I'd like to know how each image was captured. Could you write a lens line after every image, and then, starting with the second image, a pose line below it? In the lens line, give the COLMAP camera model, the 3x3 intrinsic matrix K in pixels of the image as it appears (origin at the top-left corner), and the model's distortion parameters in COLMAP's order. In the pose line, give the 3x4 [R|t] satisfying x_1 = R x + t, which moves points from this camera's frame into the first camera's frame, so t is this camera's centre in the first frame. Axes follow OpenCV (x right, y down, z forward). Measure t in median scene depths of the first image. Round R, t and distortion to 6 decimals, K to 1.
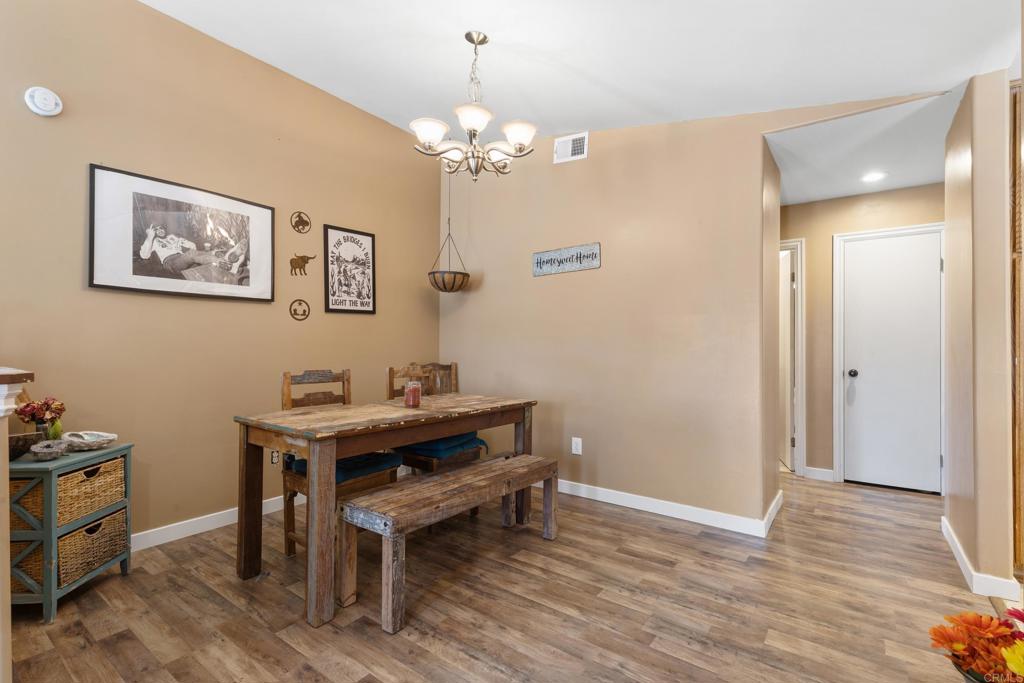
lens RADIAL K [[469.7, 0, 514.8], [0, 469.7, 338.5], [0, 0, 1]] dist [0.007518, -0.000703]
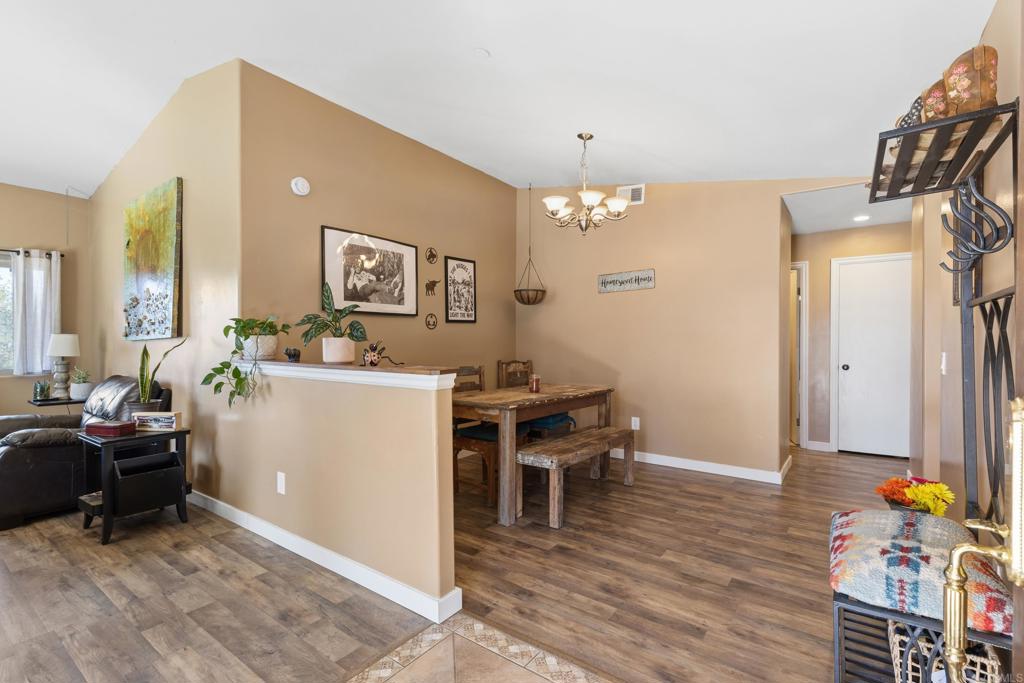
lens RADIAL K [[474.3, 0, 512.0], [0, 474.3, 341.5], [0, 0, 1]] dist [0.004262, -0.000197]
pose [[0.999984, -0.003794, 0.004289, -0.259011], [0.003732, 0.999890, 0.014340, -0.024774], [-0.004343, -0.014324, 0.999888, -0.380894]]
